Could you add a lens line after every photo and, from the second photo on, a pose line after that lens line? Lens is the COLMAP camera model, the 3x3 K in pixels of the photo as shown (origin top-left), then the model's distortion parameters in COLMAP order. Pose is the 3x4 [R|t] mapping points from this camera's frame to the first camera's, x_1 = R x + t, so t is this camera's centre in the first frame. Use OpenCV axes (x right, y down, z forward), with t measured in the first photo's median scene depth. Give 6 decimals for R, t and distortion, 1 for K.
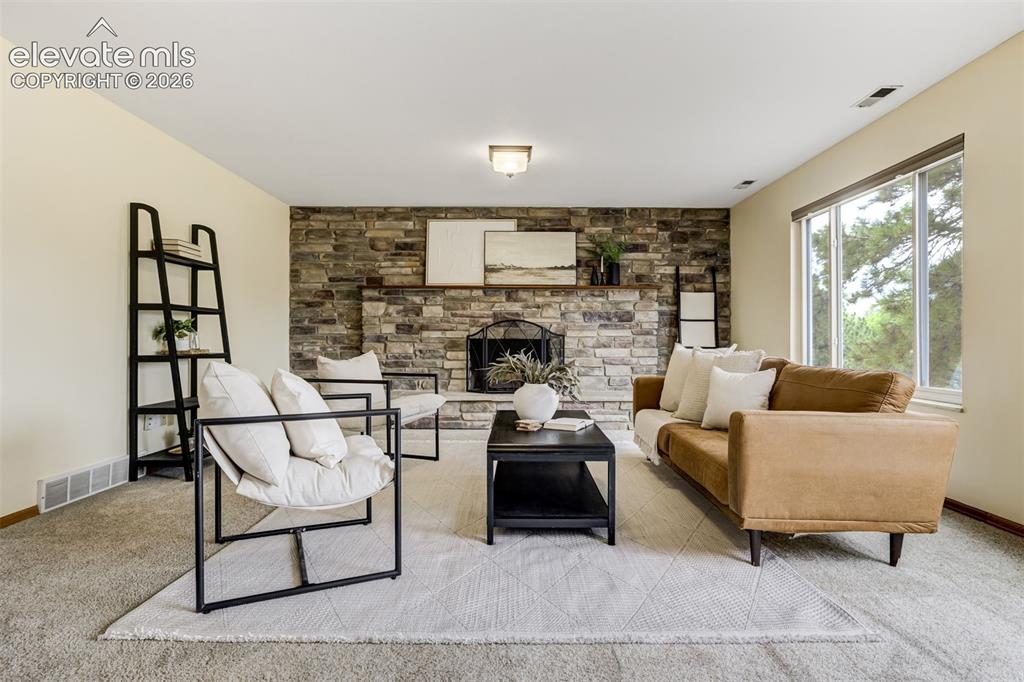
lens RADIAL K [[528.4, 0, 519.6], [0, 528.4, 339.5], [0, 0, 1]] dist [-0.022384, 0.002366]
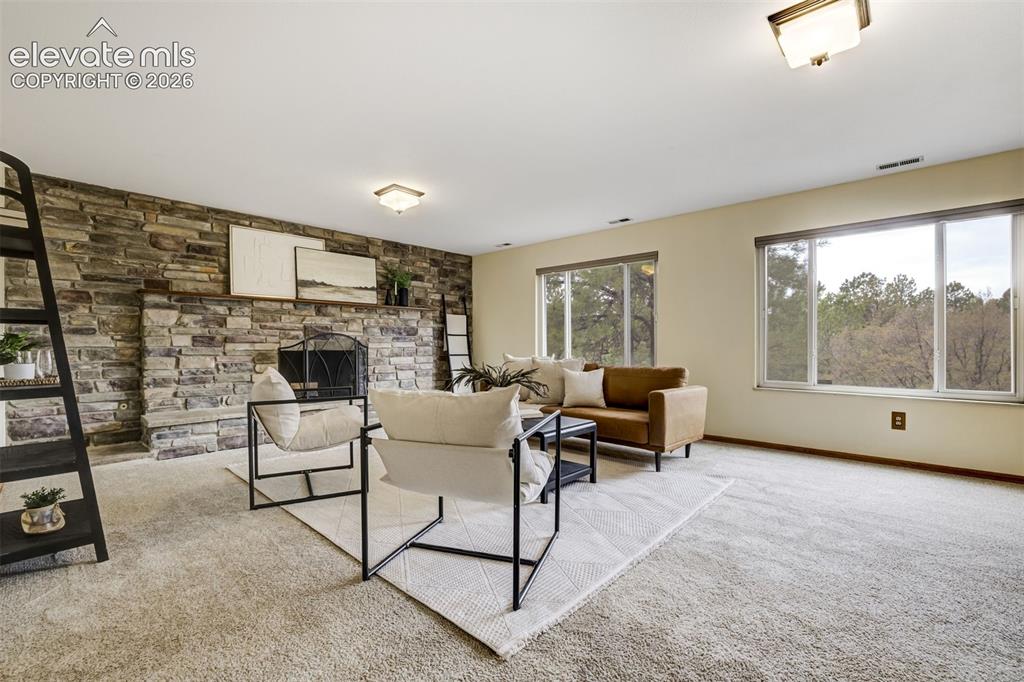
lens RADIAL K [[432.3, 0, 519.7], [0, 432.3, 346.7], [0, 0, 1]] dist [-0.037301, 0.008555]
pose [[0.685571, -0.007759, 0.727965, -0.371367], [0.003140, 0.999965, 0.007701, -0.014212], [-0.727999, -0.002994, 0.685571, 0.107556]]
